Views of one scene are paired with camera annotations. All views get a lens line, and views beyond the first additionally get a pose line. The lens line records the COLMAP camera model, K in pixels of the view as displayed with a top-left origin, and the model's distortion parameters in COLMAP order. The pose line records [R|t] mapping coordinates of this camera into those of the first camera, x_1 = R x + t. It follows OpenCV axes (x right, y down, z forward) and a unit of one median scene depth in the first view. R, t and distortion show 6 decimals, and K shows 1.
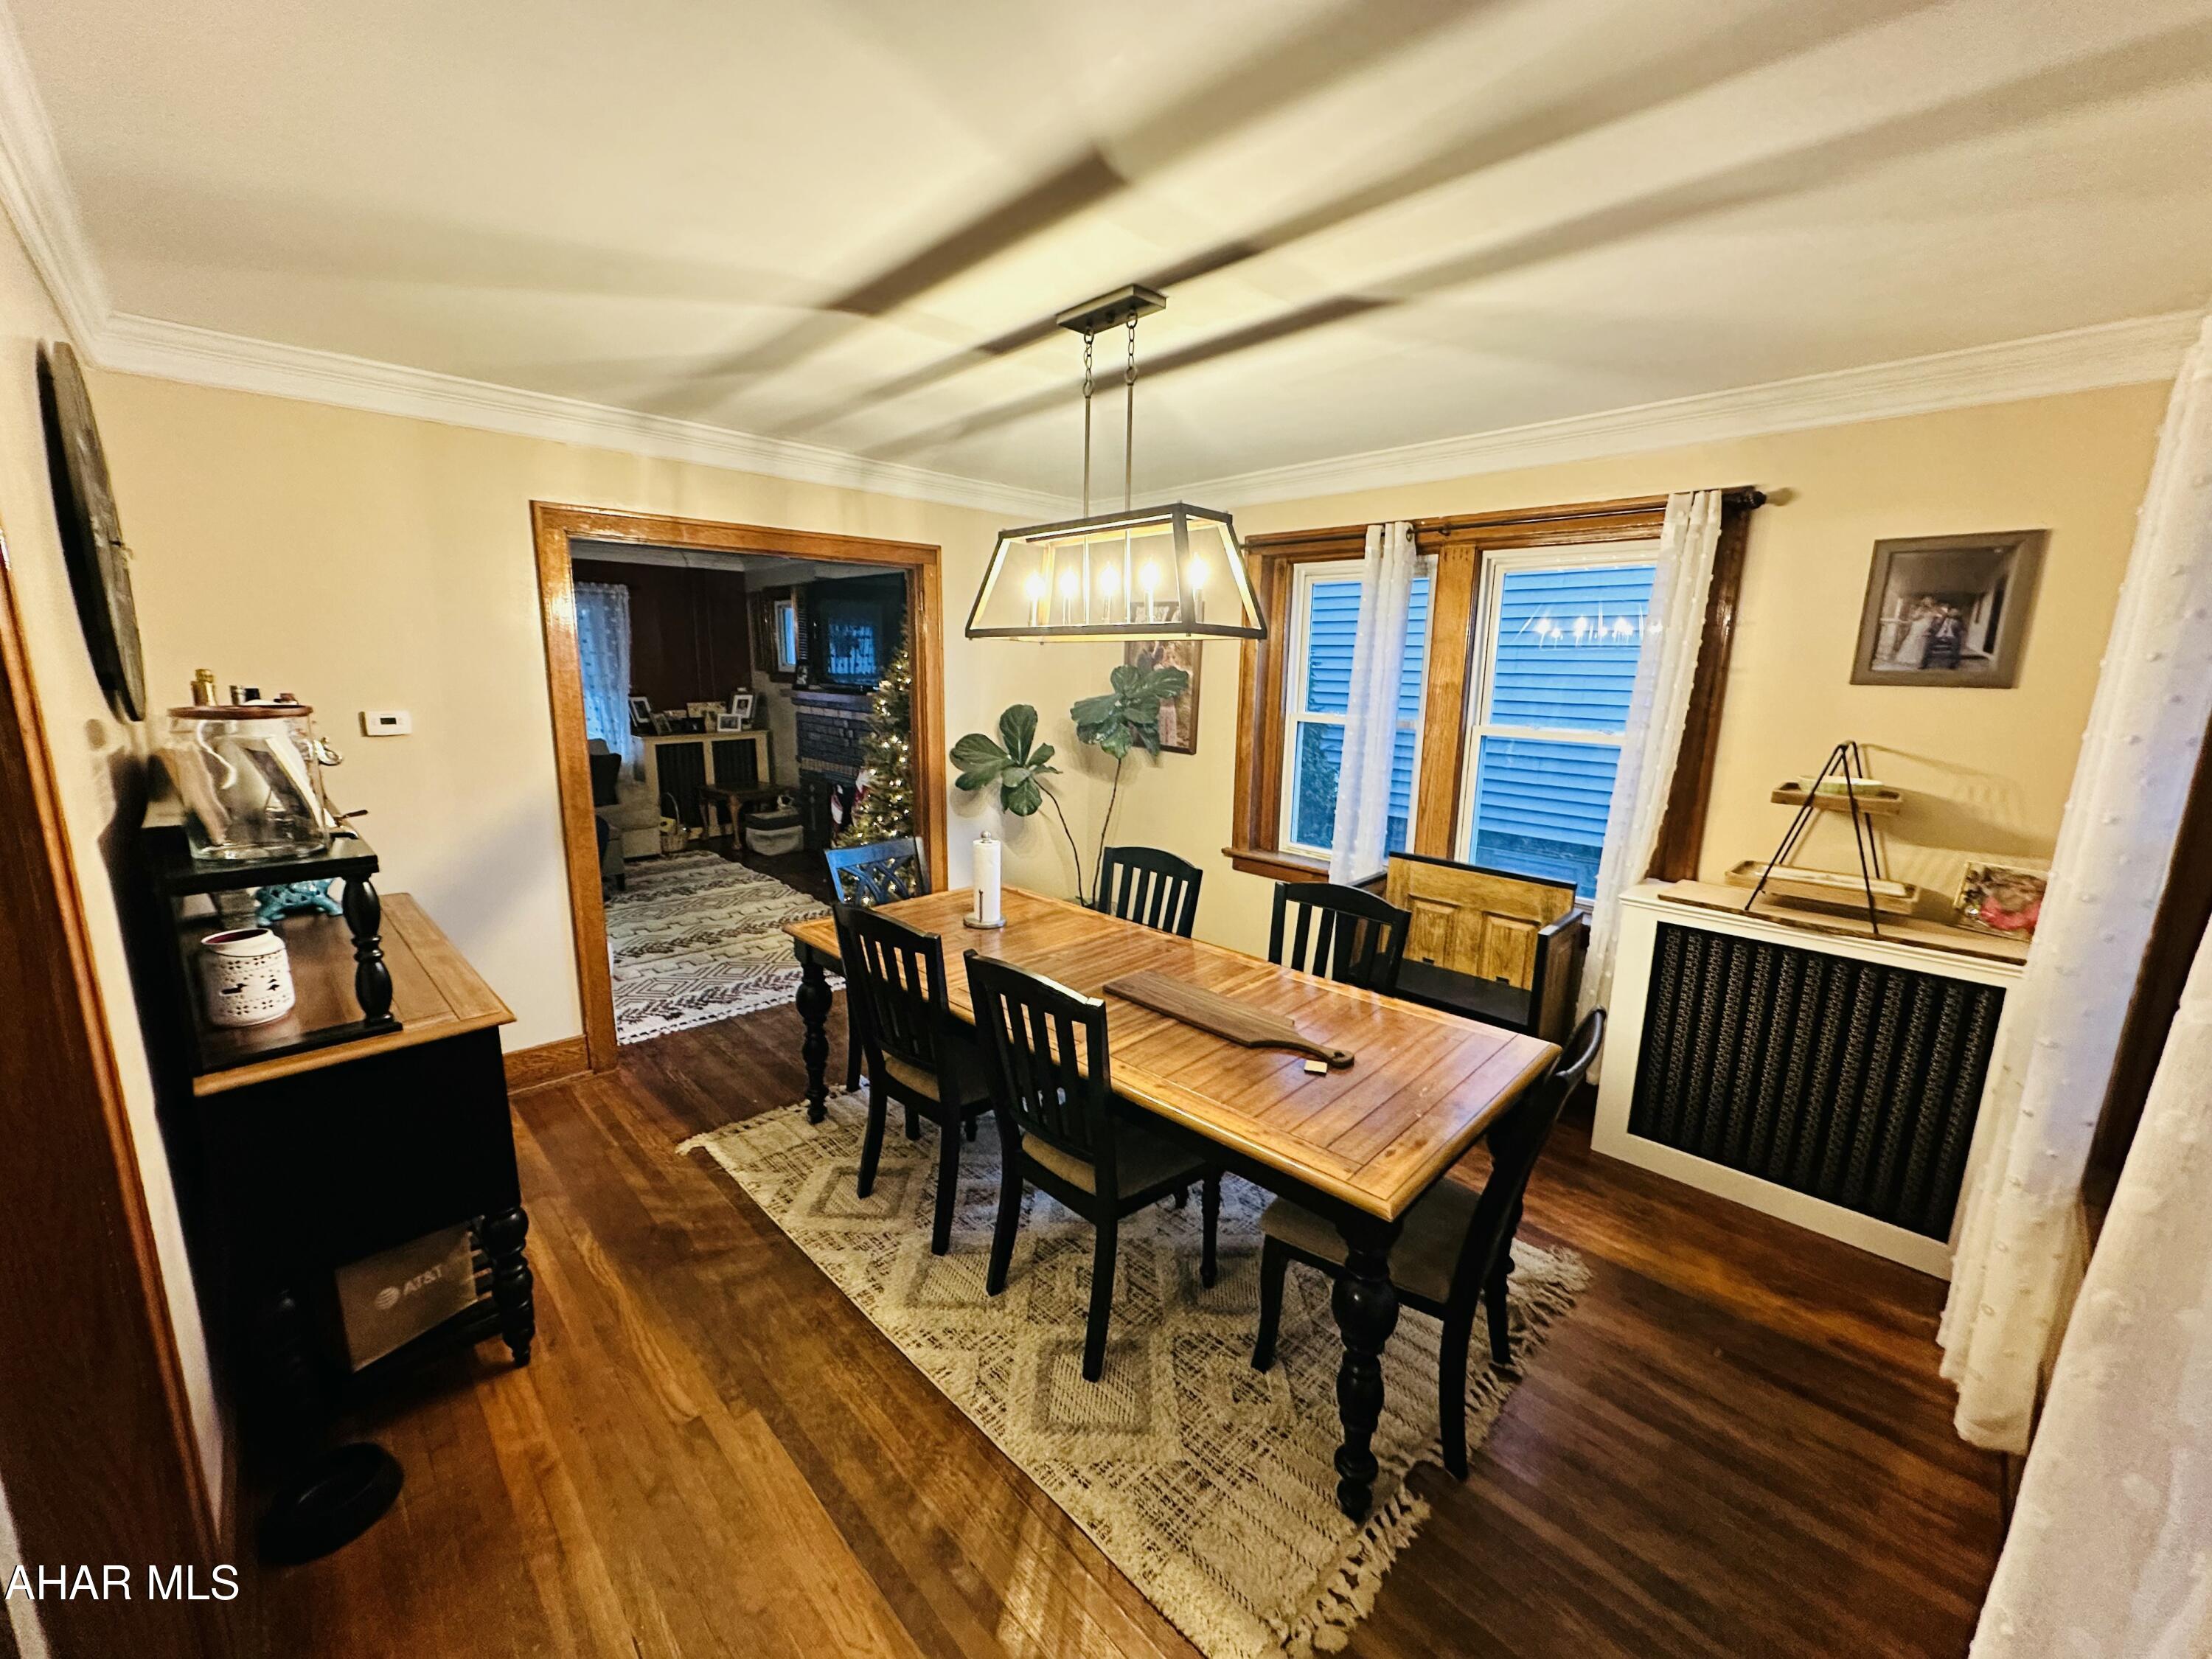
lens RADIAL K [[877.9, 0, 1099.2], [0, 877.9, 833.4], [0, 0, 1]] dist [-0.002038, -0.000059]
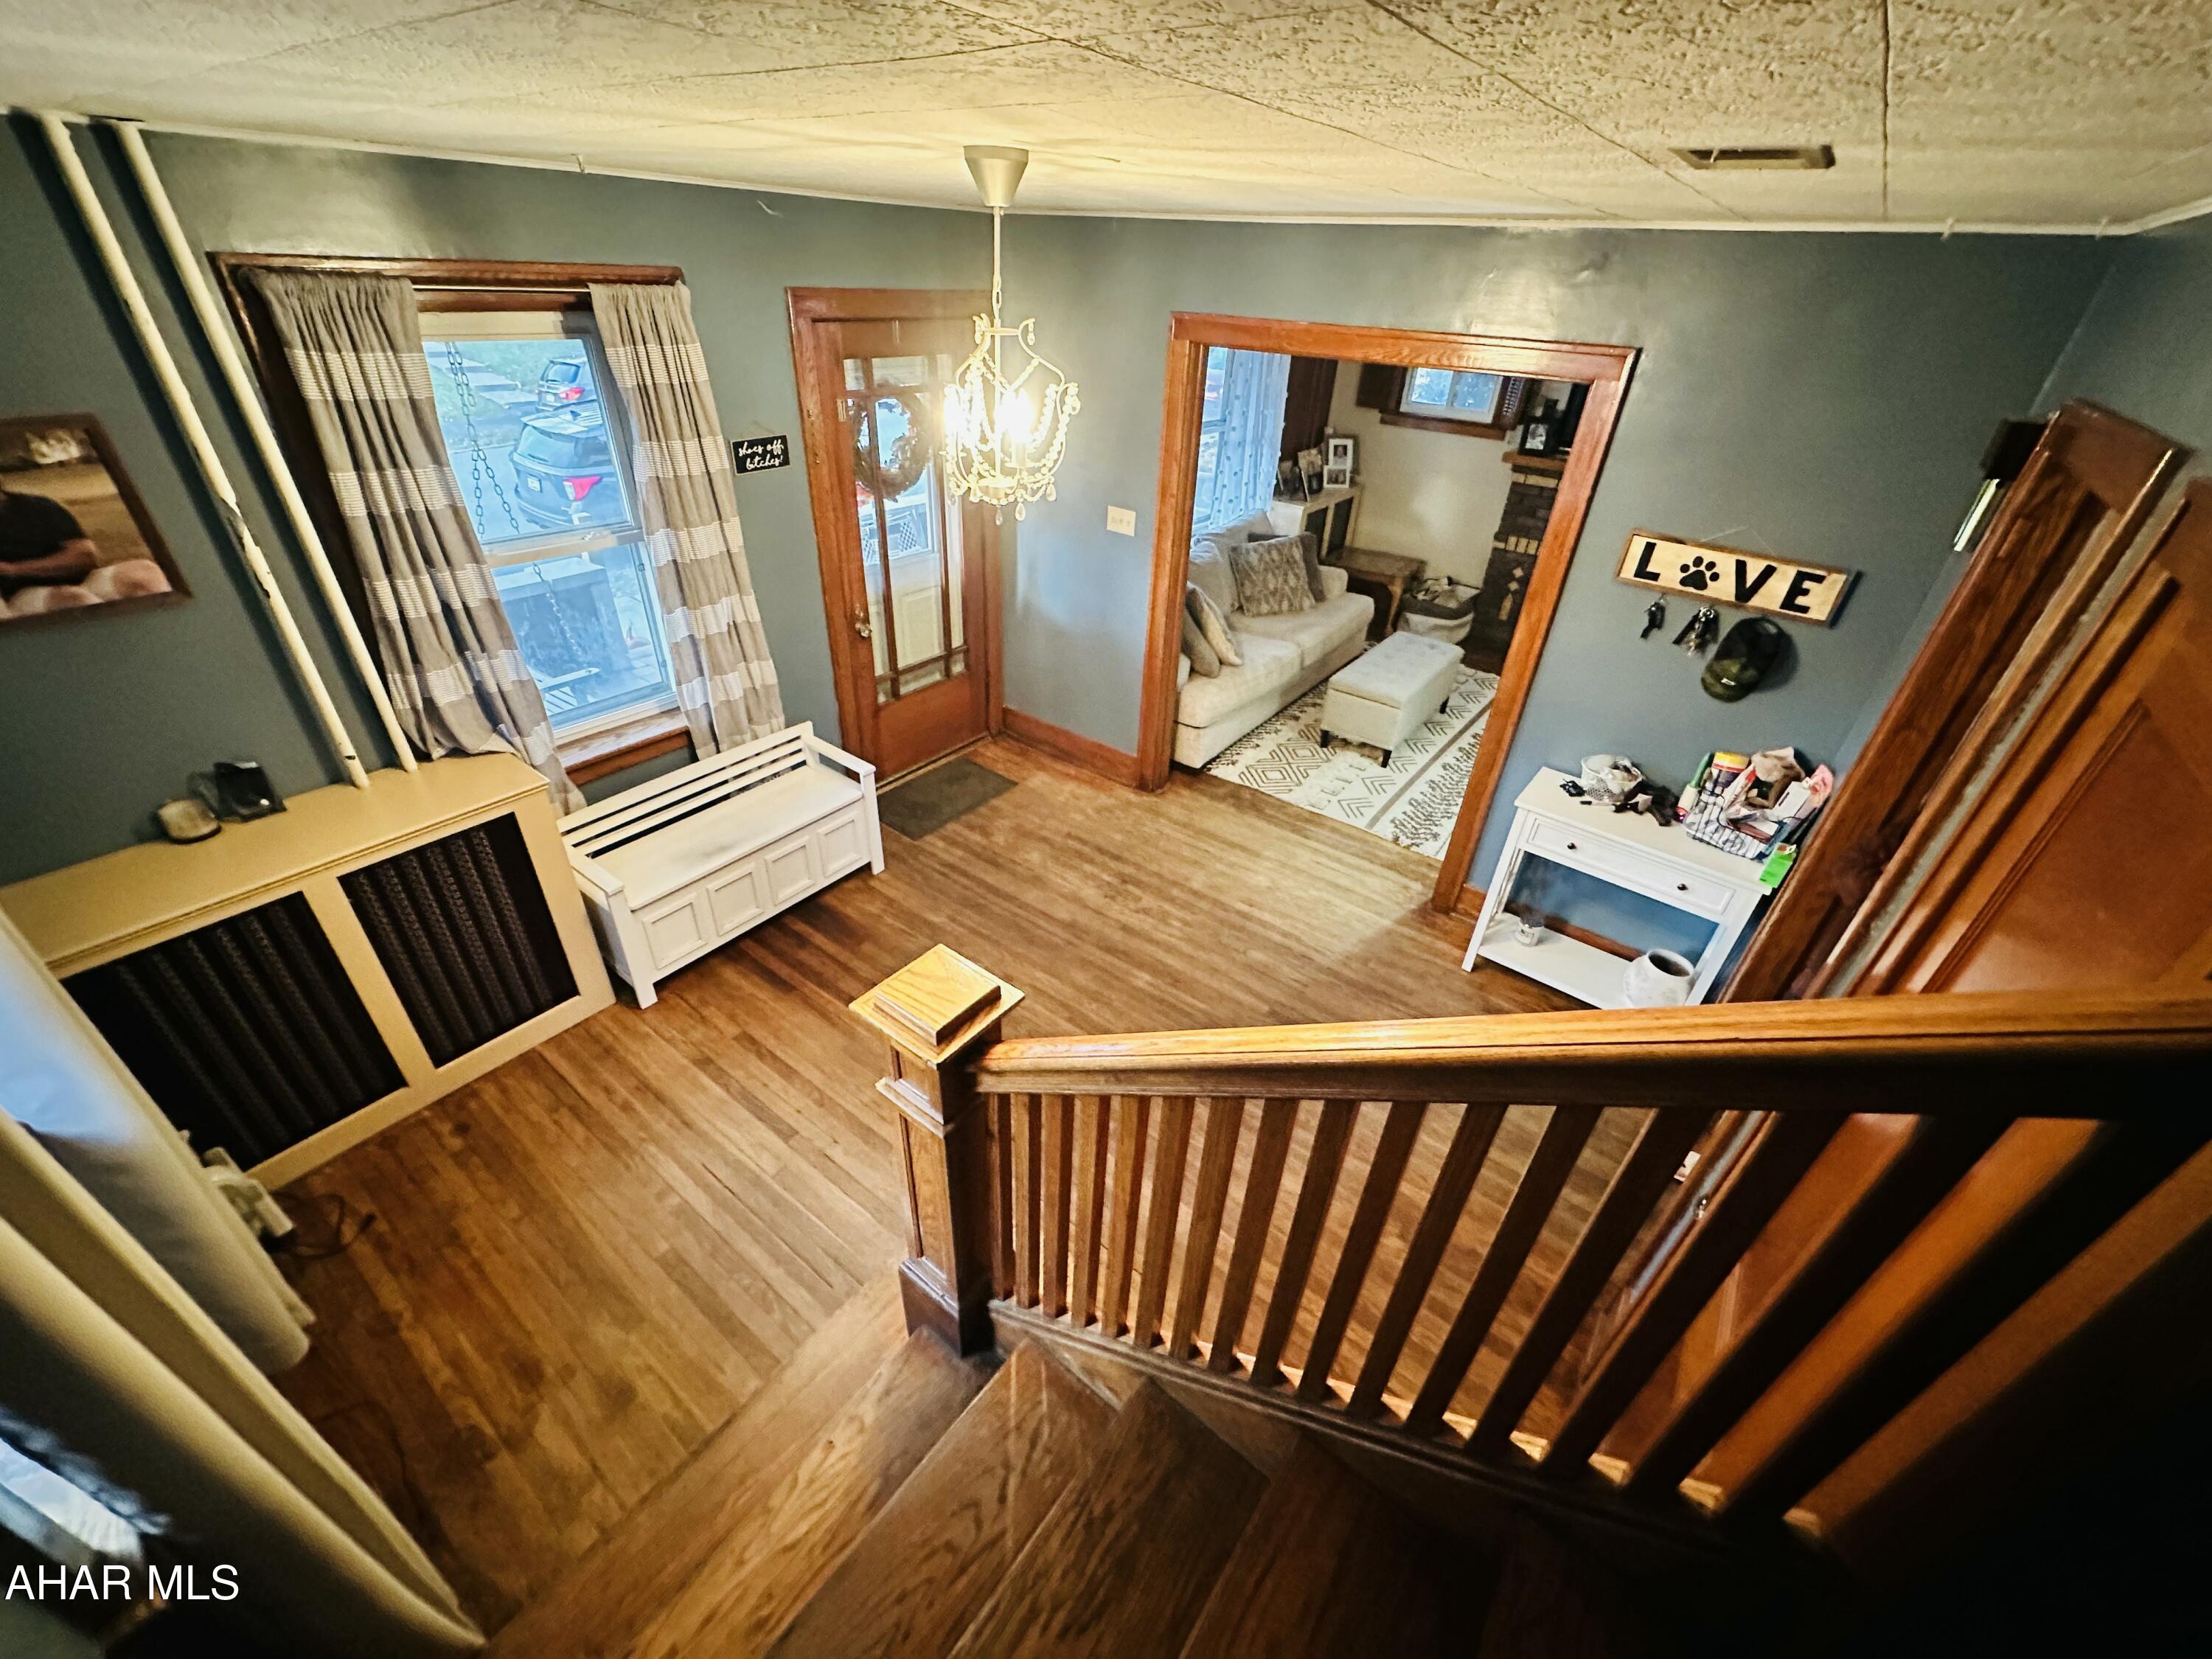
lens RADIAL K [[877.9, 0, 1101.6], [0, 877.9, 831.6], [0, 0, 1]] dist [-0.002038, -0.000059]
pose [[0.988503, -0.054571, 0.141008, -2.531503], [-0.001571, 0.928838, 0.370482, -0.392020], [-0.151191, -0.366444, 0.918074, 0.409369]]
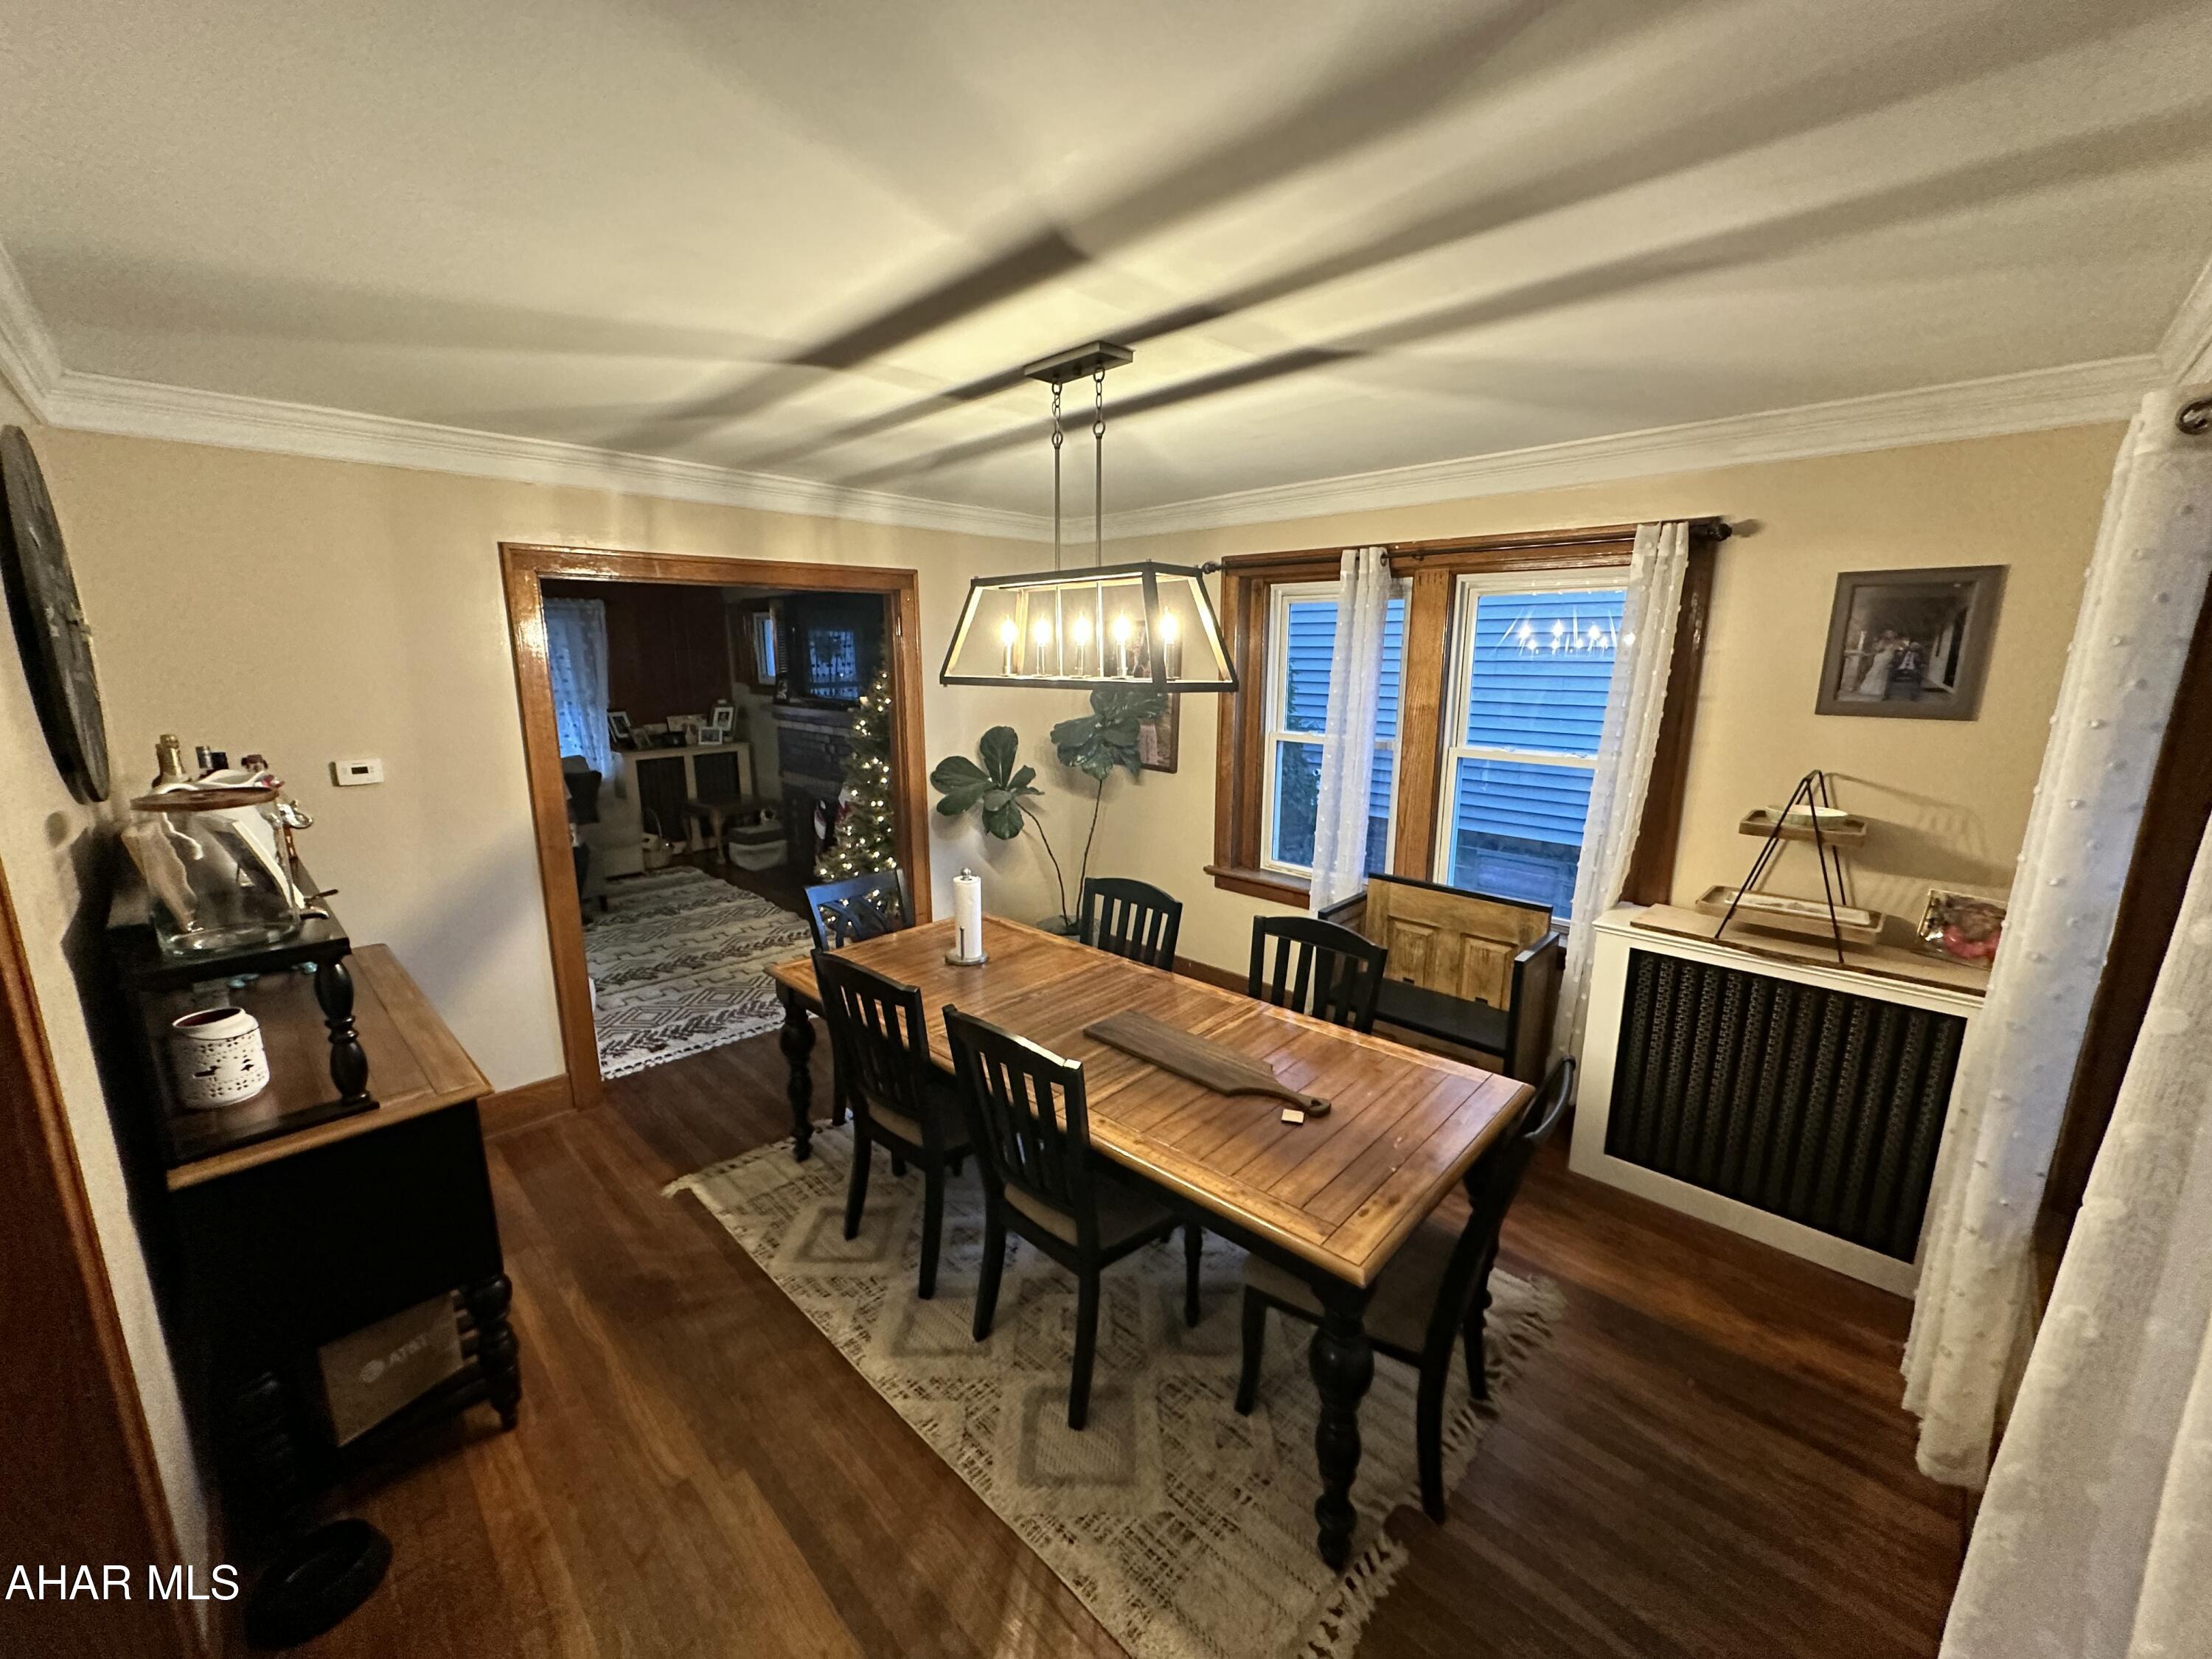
lens RADIAL K [[877.9, 0, 1099.4], [0, 877.9, 832.8], [0, 0, 1]] dist [-0.002038, -0.000059]
pose [[0.999757, -0.017293, 0.013683, 0.012809], [0.017147, 0.999795, 0.010726, -0.062376], [-0.013866, -0.010489, 0.999849, -0.004853]]
